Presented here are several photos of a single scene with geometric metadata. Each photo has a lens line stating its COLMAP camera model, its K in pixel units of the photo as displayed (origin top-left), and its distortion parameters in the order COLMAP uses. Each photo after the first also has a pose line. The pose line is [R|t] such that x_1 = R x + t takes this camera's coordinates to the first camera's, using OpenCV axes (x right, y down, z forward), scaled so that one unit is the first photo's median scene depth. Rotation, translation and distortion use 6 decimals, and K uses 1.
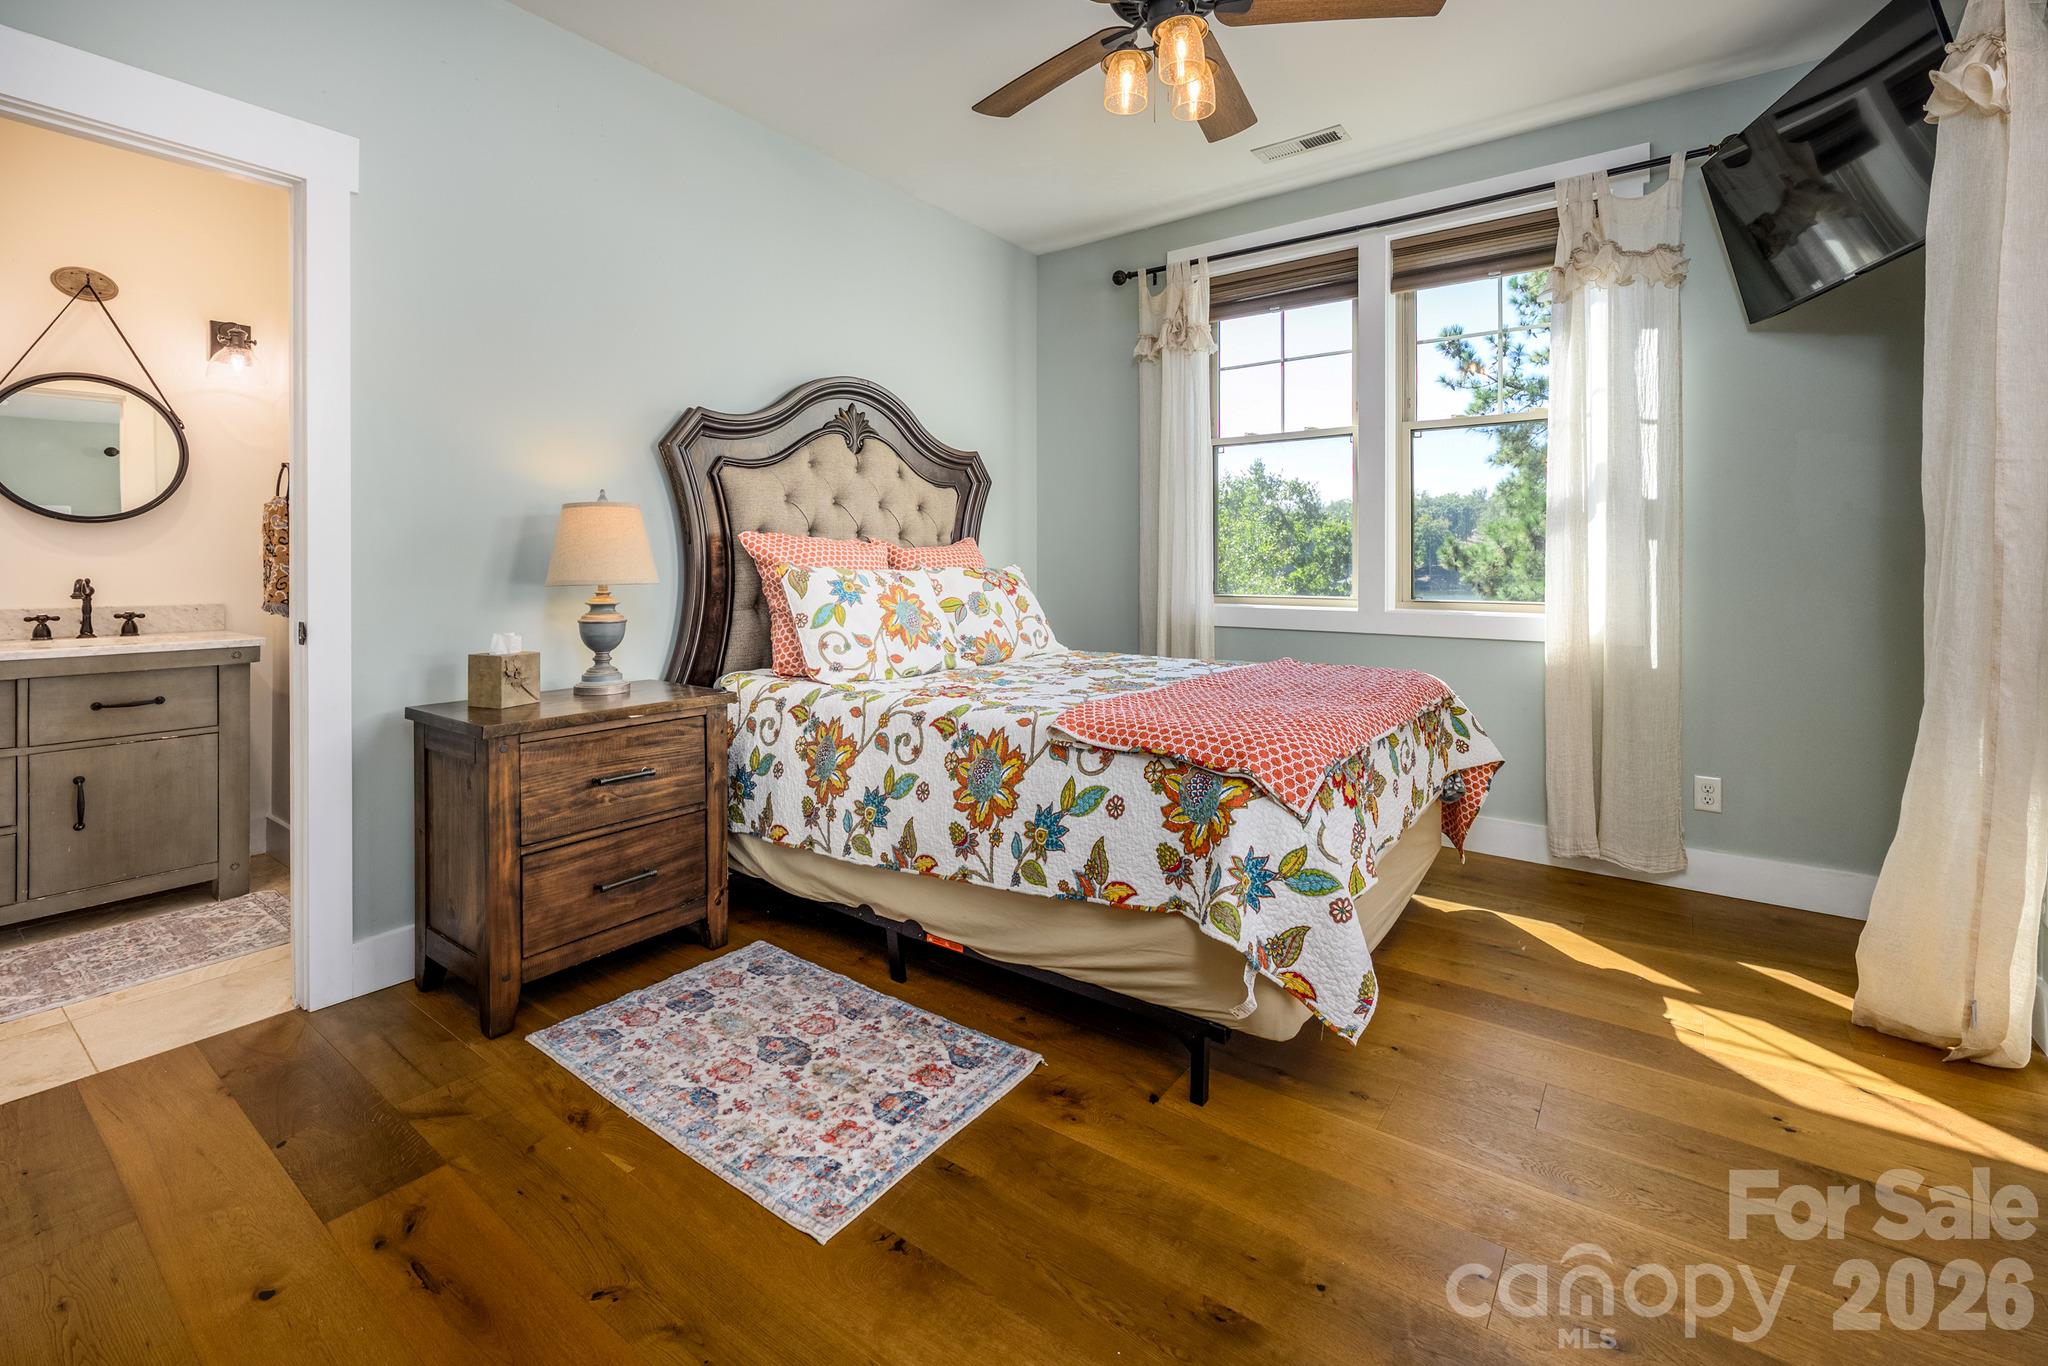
lens RADIAL K [[866.6, 0, 1024.0], [0, 866.6, 683.0], [0, 0, 1]] dist [-0.001690, -0.000155]
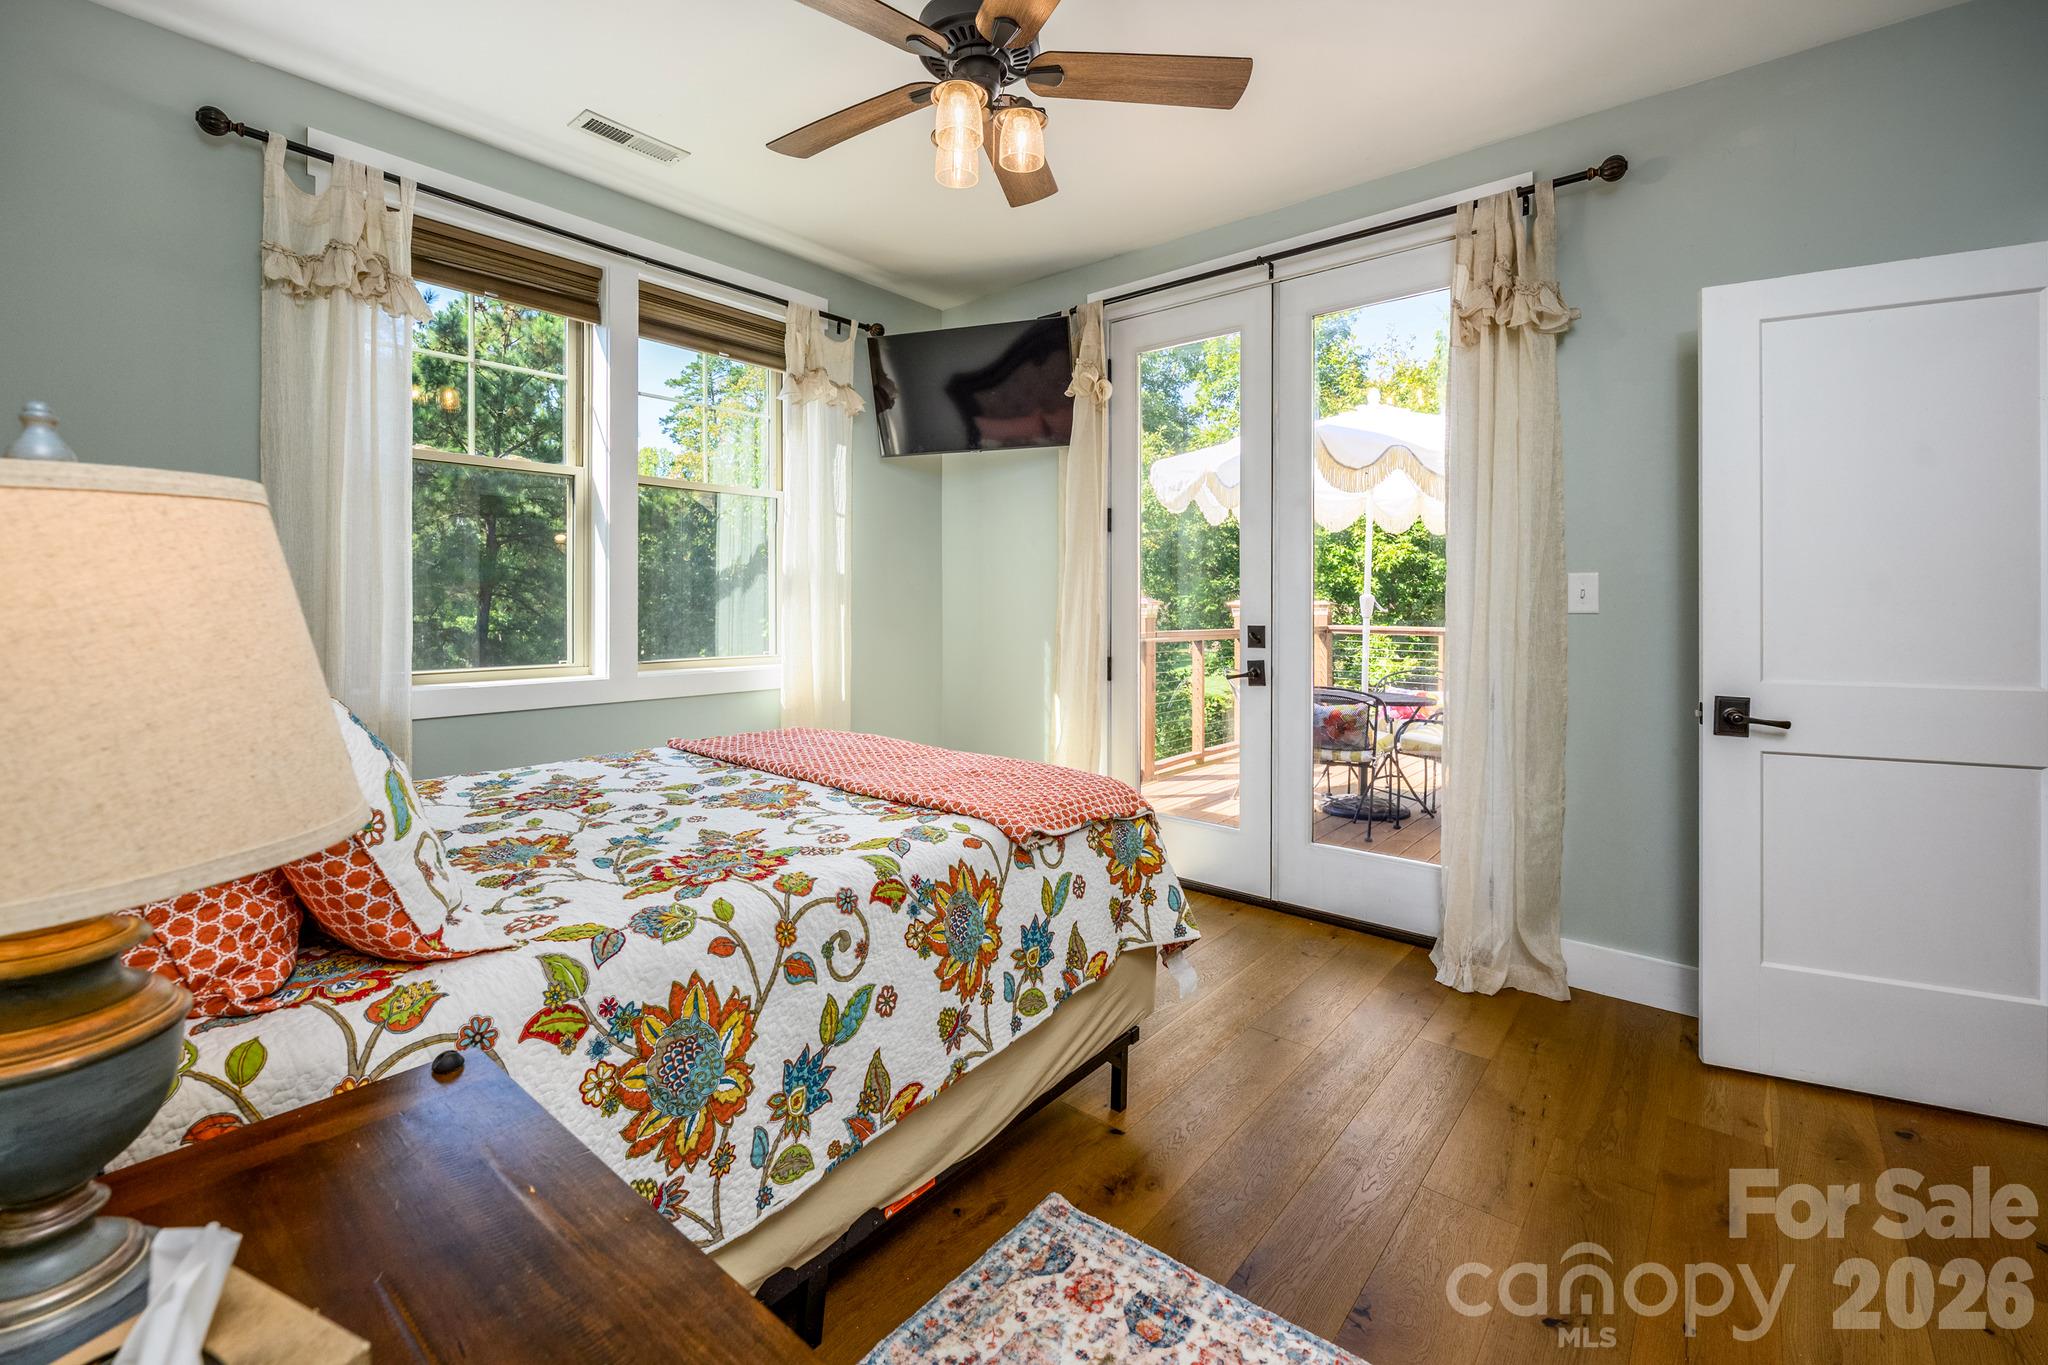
lens RADIAL K [[864.8, 0, 1022.3], [0, 864.8, 706.3], [0, 0, 1]] dist [-0.000717, -0.000154]
pose [[0.065168, -0.121445, 0.990457, -0.757865], [0.133739, 0.984675, 0.111936, -0.160580], [-0.988872, 0.125168, 0.080411, 0.841230]]
